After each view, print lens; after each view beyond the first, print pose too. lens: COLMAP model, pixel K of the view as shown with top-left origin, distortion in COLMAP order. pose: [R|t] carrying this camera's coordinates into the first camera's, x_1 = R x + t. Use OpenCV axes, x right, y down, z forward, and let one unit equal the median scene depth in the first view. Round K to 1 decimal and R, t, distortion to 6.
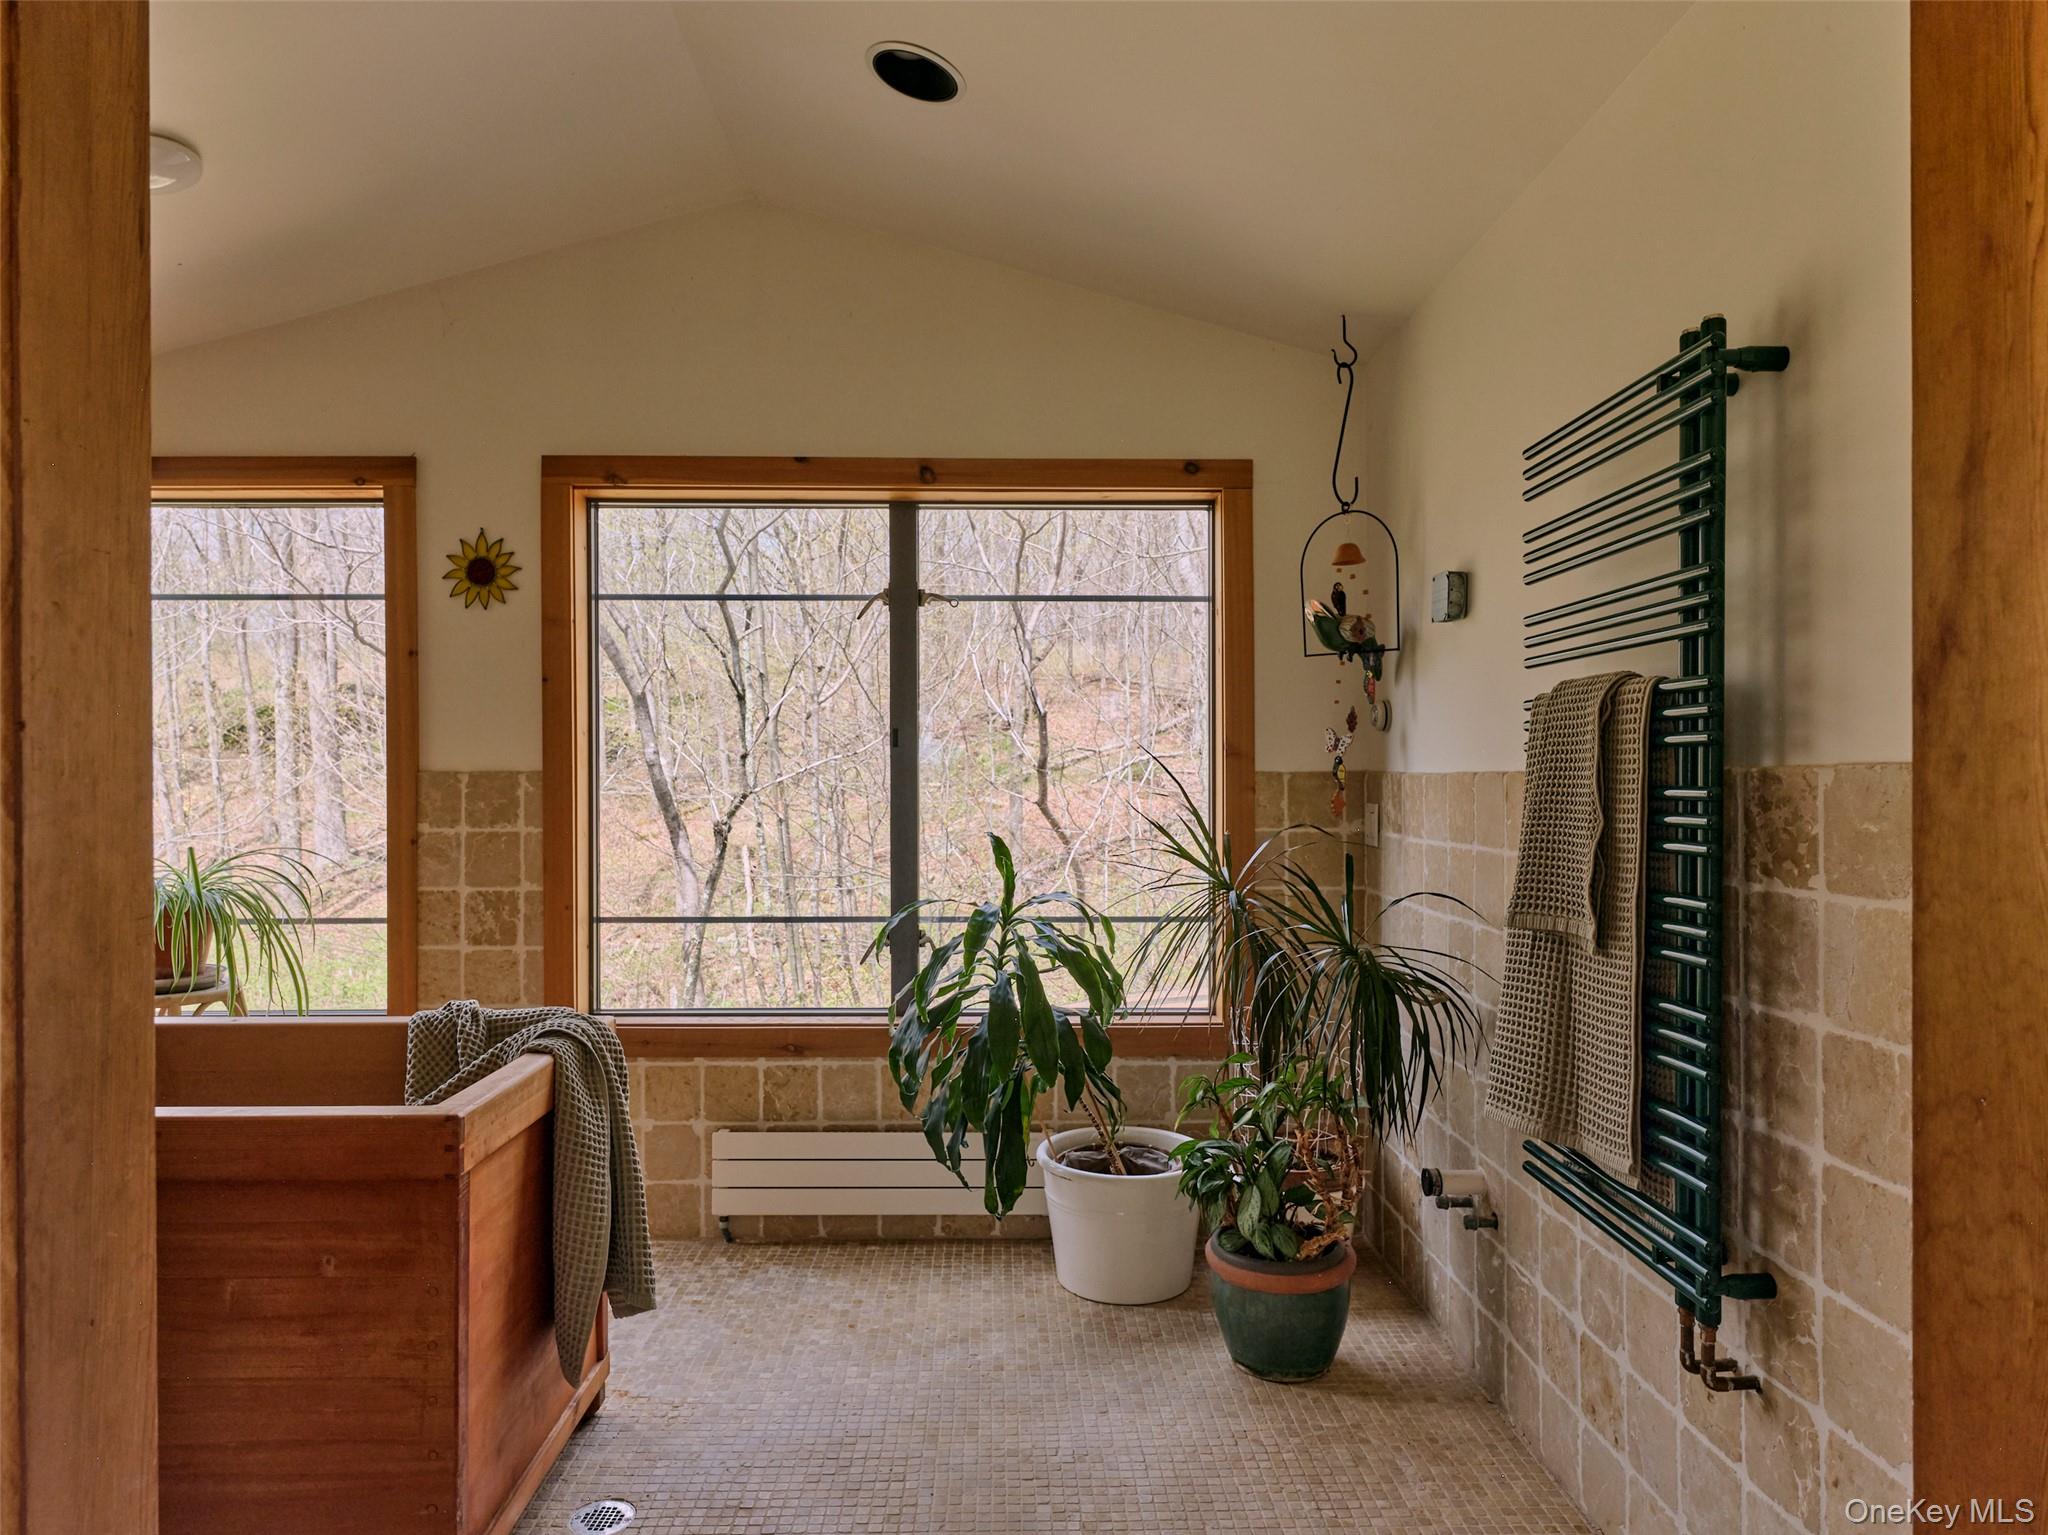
lens RADIAL K [[1283.3, 0, 1024.0], [0, 1283.3, 767.5], [0, 0, 1]] dist [-0.001309, -0.000429]
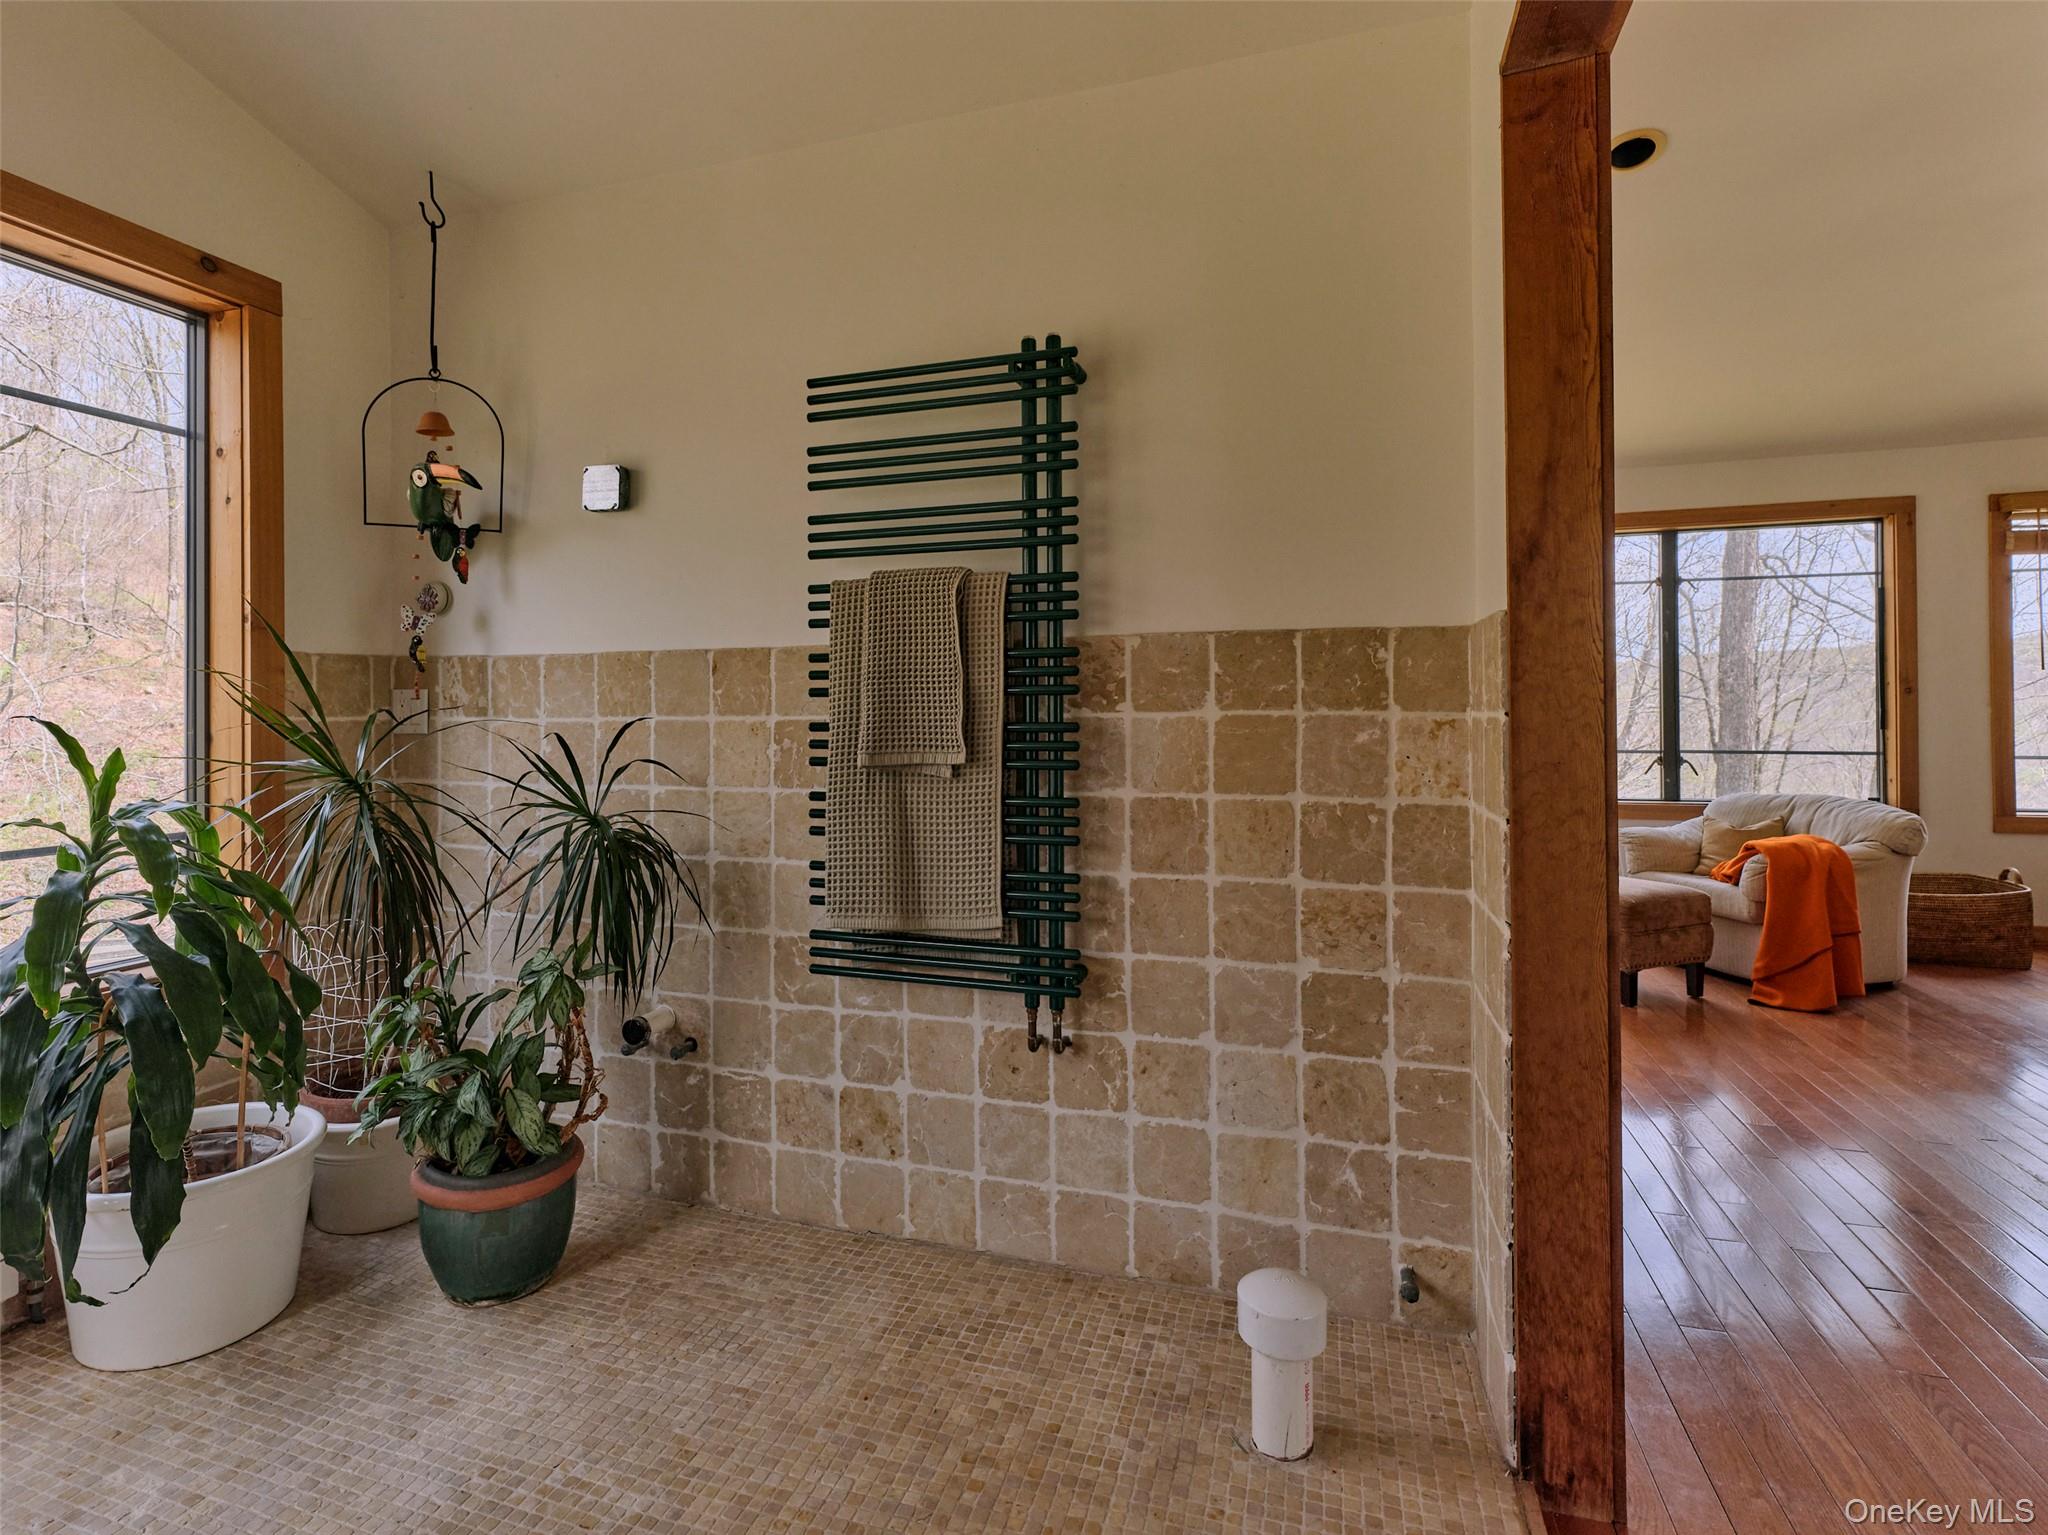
lens RADIAL K [[1022.5, 0, 1018.3], [0, 1022.5, 695.4], [0, 0, 1]] dist [-0.011557, 0.001502]
pose [[0.330704, 0.004712, 0.943723, -0.626718], [0.002322, 0.999980, -0.005807, 0.080285], [-0.943732, 0.004111, 0.330686, 0.683239]]
